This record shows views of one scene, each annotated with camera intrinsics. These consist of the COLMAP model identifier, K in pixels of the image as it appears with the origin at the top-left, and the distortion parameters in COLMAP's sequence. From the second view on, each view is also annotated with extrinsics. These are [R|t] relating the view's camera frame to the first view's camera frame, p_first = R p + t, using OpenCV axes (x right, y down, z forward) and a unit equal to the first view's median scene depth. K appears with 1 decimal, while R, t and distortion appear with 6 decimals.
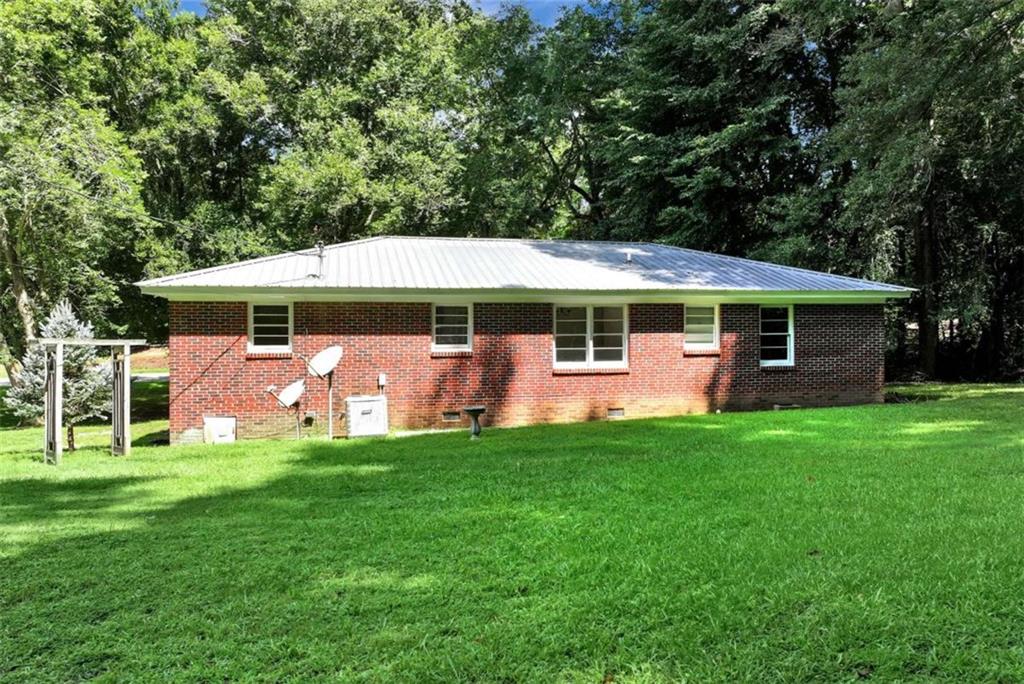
lens RADIAL K [[860.8, 0, 511.9], [0, 860.8, 341.2], [0, 0, 1]] dist [0.005292, -0.013614]
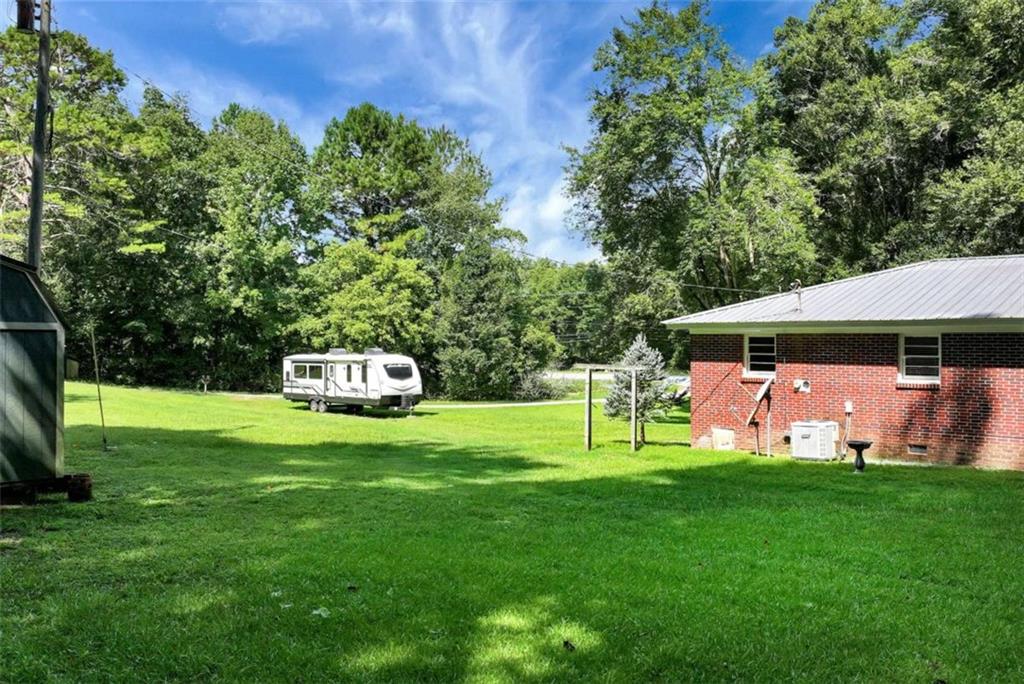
lens RADIAL K [[860.8, 0, 512.0], [0, 860.8, 341.6], [0, 0, 1]] dist [0.005292, -0.013614]
pose [[0.549674, 0.004185, -0.835369, 0.497407], [-0.007275, 0.999974, 0.000223, -0.032544], [0.835348, 0.005955, 0.549690, 0.075368]]
